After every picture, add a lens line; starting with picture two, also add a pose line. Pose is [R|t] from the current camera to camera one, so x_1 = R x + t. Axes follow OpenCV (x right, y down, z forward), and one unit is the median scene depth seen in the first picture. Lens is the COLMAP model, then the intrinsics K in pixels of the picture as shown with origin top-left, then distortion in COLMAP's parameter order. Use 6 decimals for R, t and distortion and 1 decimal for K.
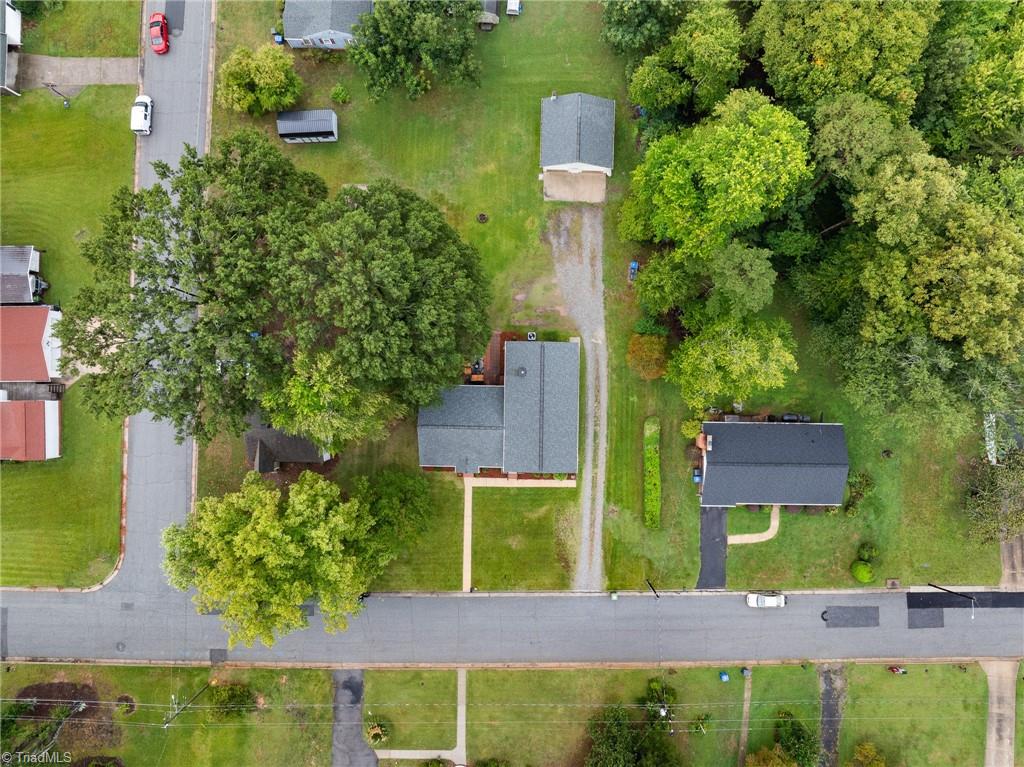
lens RADIAL K [[719.3, 0, 511.8], [0, 719.3, 383.4], [0, 0, 1]] dist [-0.034663, 0.001635]
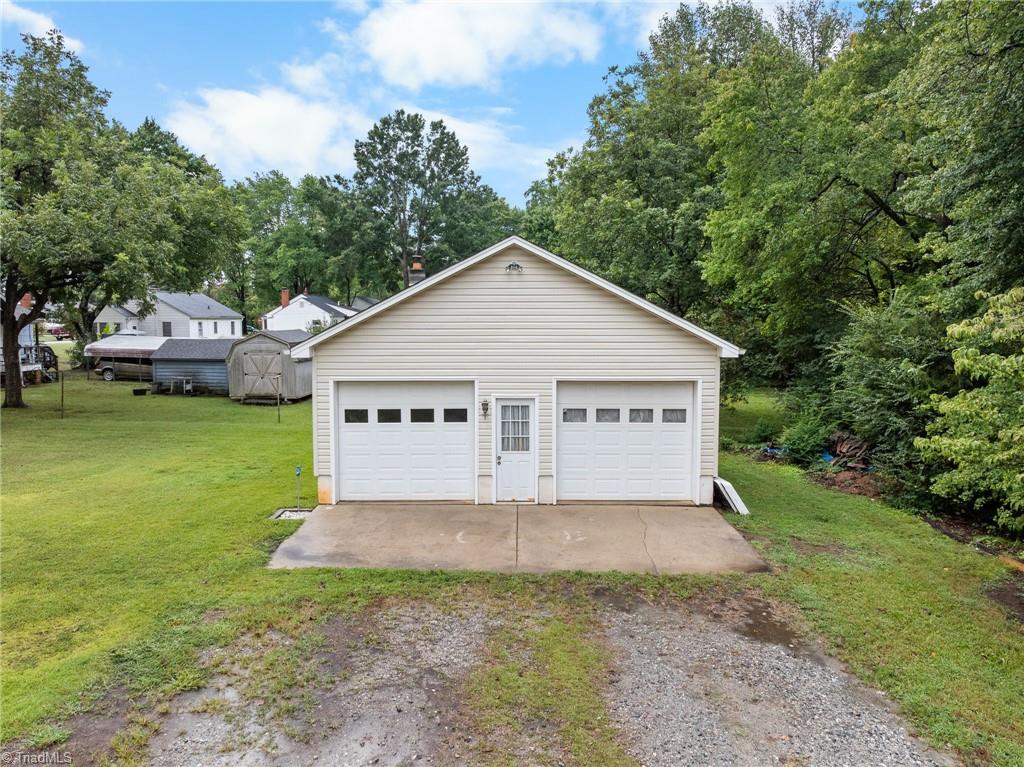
lens RADIAL K [[719.3, 0, 512.2], [0, 719.3, 384.4], [0, 0, 1]] dist [-0.034663, 0.001635]
pose [[-0.027471, -0.012042, -0.999550, 0.332606], [-0.114052, 0.993436, -0.008833, -0.325852], [0.993095, 0.113758, -0.028664, 1.050783]]
